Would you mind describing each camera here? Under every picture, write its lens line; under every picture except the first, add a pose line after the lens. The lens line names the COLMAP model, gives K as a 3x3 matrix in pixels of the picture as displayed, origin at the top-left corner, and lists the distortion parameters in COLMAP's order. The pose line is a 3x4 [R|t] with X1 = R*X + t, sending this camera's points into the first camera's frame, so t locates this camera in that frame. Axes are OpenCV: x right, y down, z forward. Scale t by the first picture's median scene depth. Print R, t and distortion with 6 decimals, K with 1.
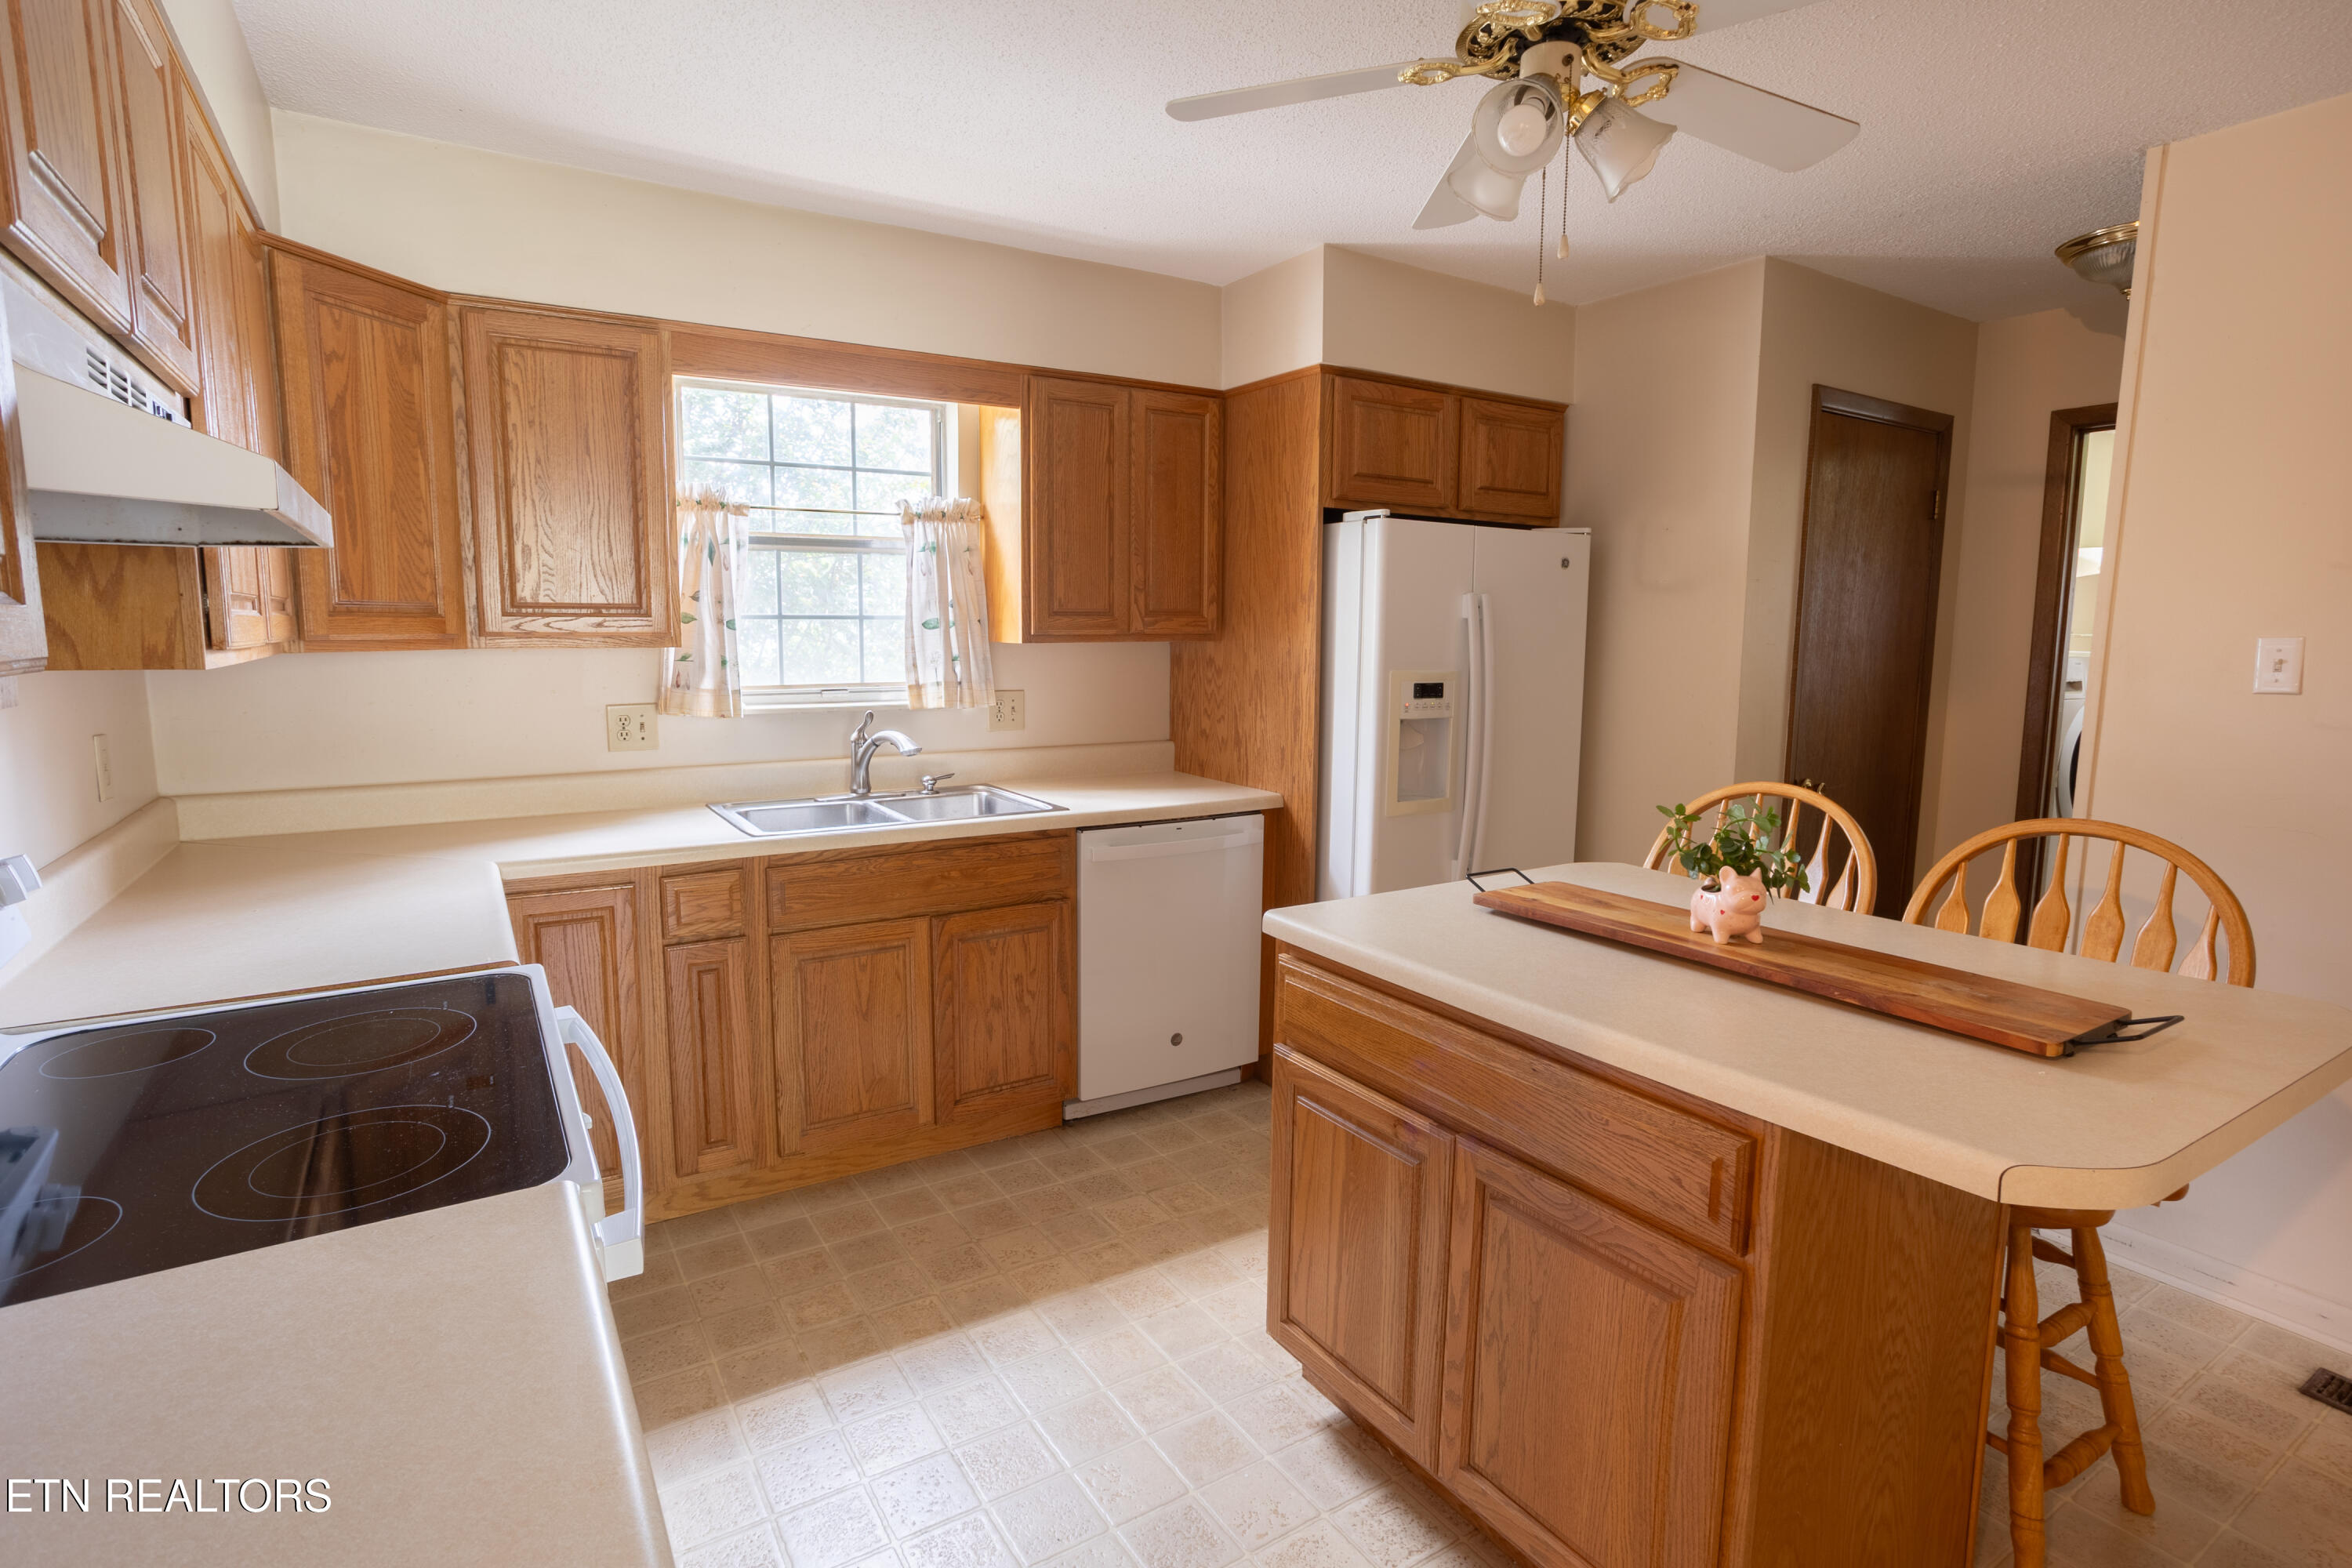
lens RADIAL K [[1183.2, 0, 1182.4], [0, 1183.2, 780.4], [0, 0, 1]] dist [-0.004542, 0.001171]
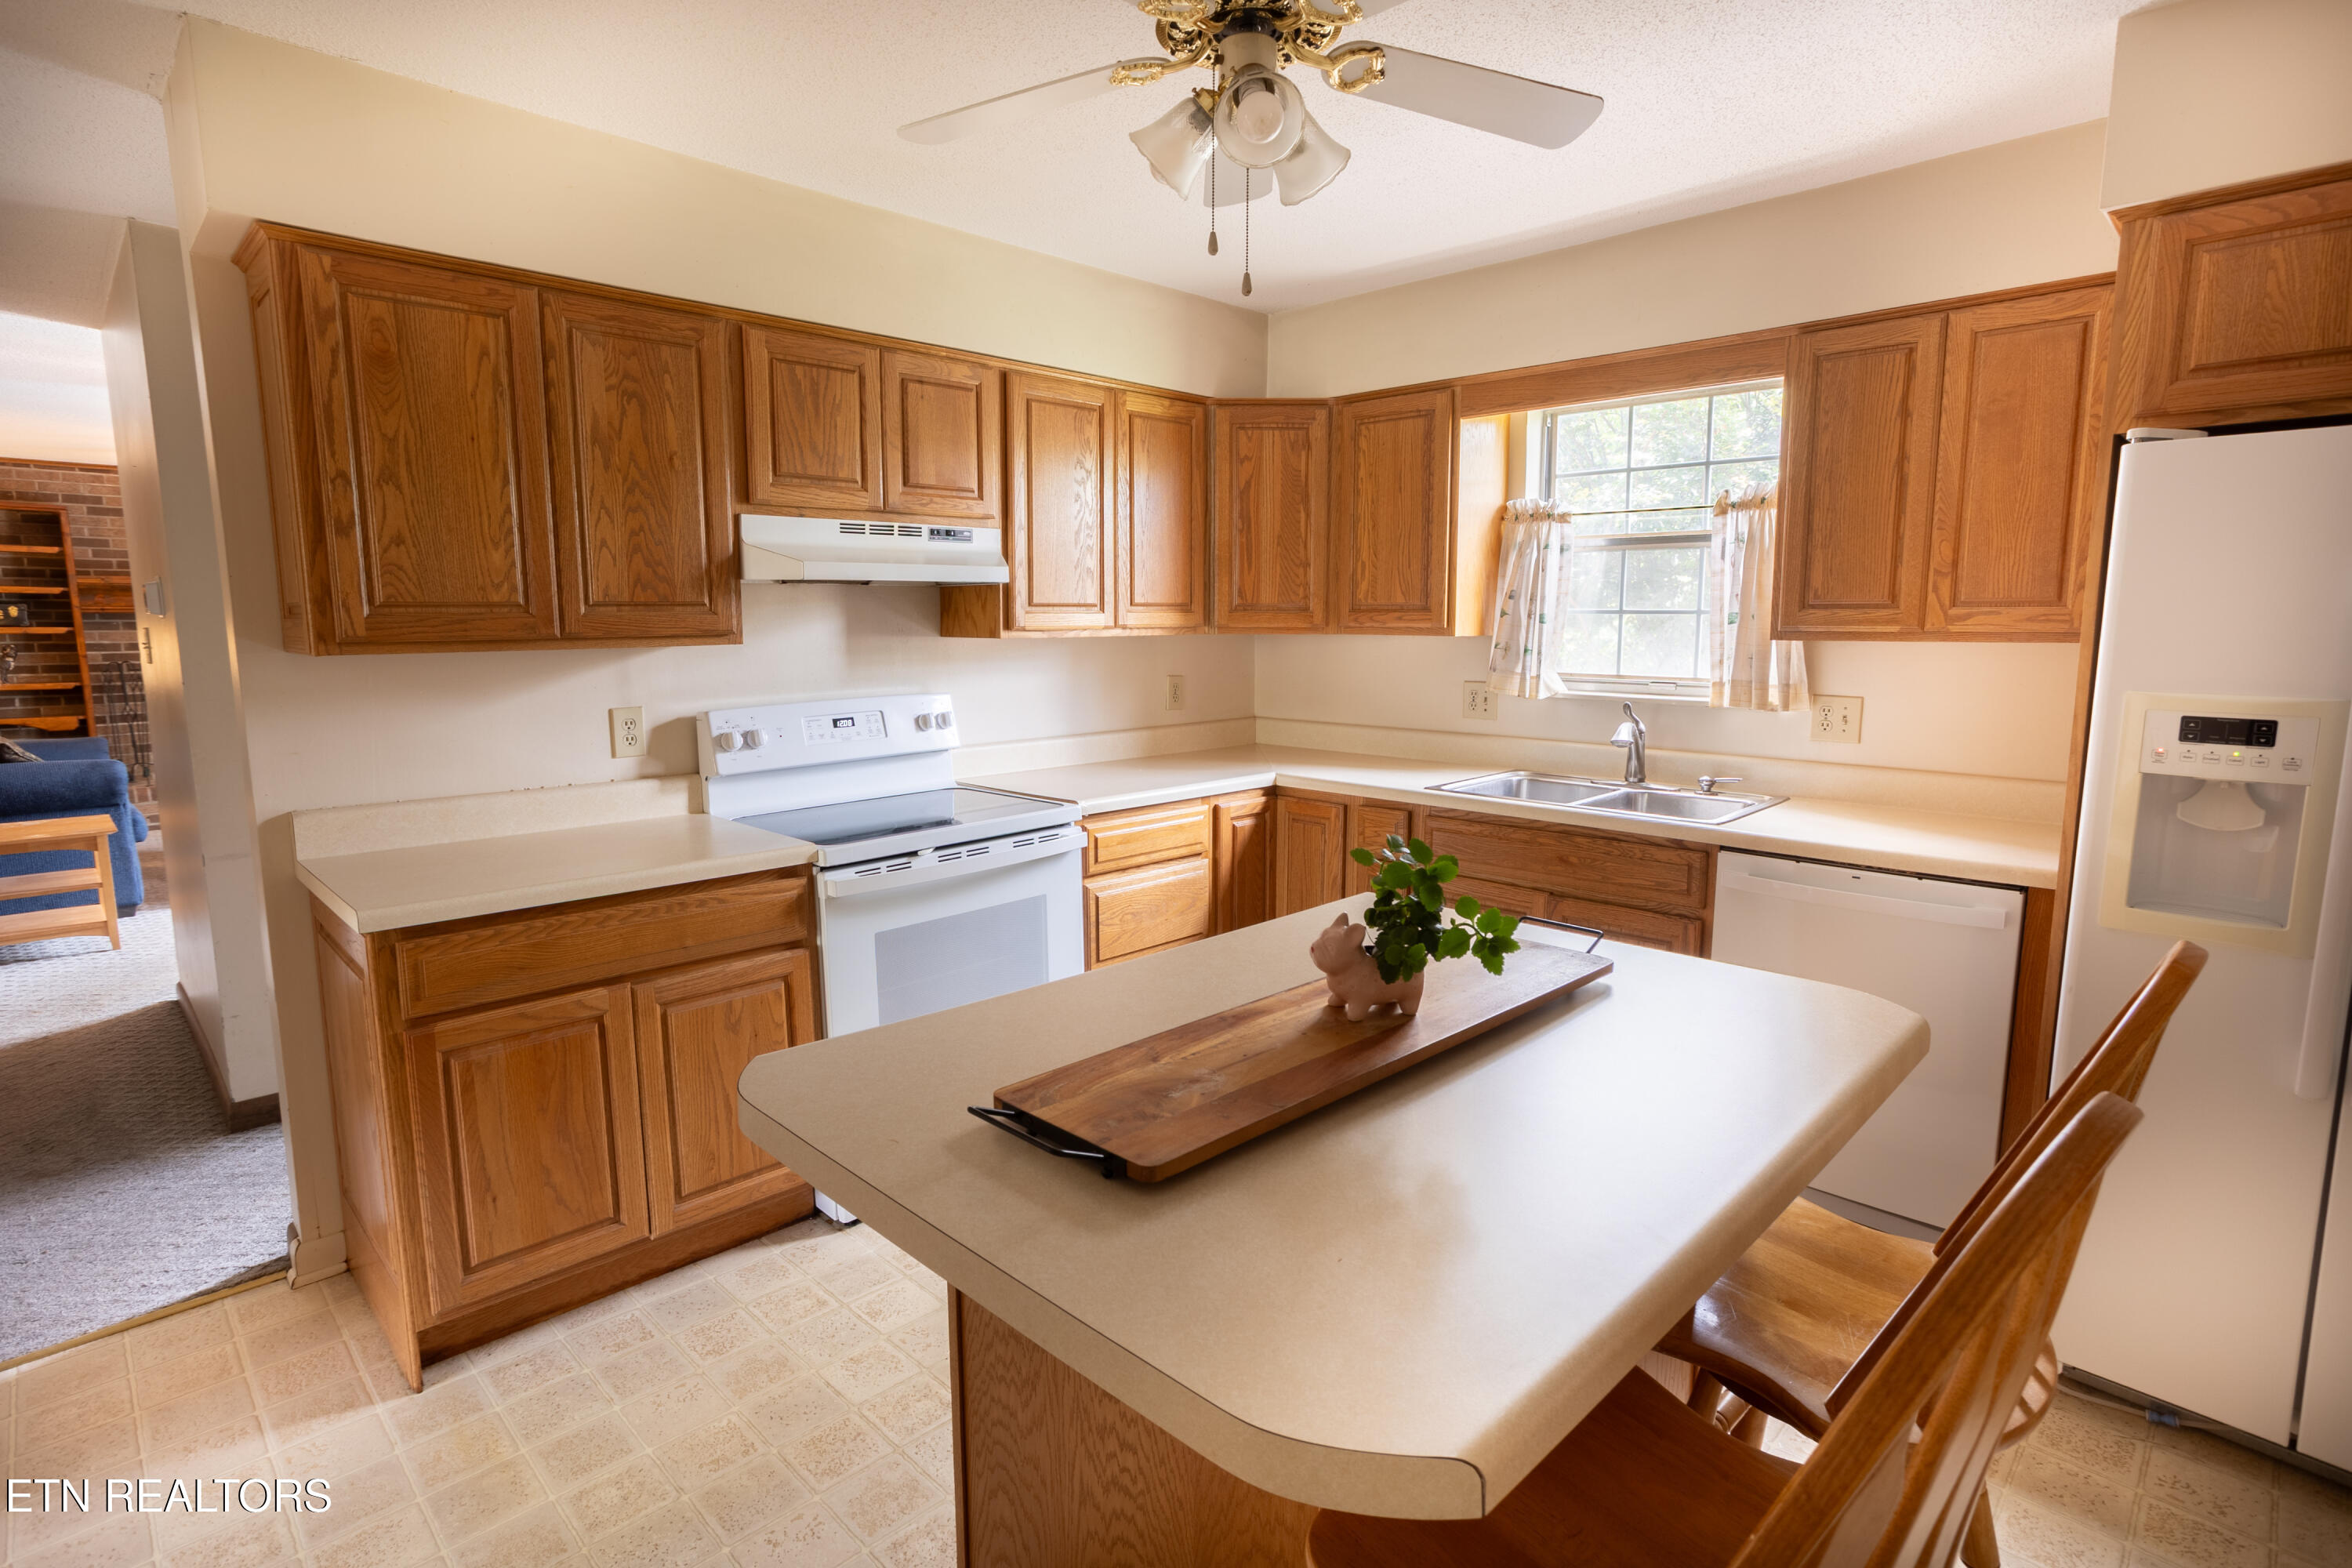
lens RADIAL K [[1183.2, 0, 1183.7], [0, 1183.2, 781.4], [0, 0, 1]] dist [-0.004542, 0.001171]
pose [[0.232146, 0.129744, -0.963989, 0.679236], [-0.131067, 0.986198, 0.101170, -0.045820], [0.963810, 0.102861, 0.245947, 0.392834]]
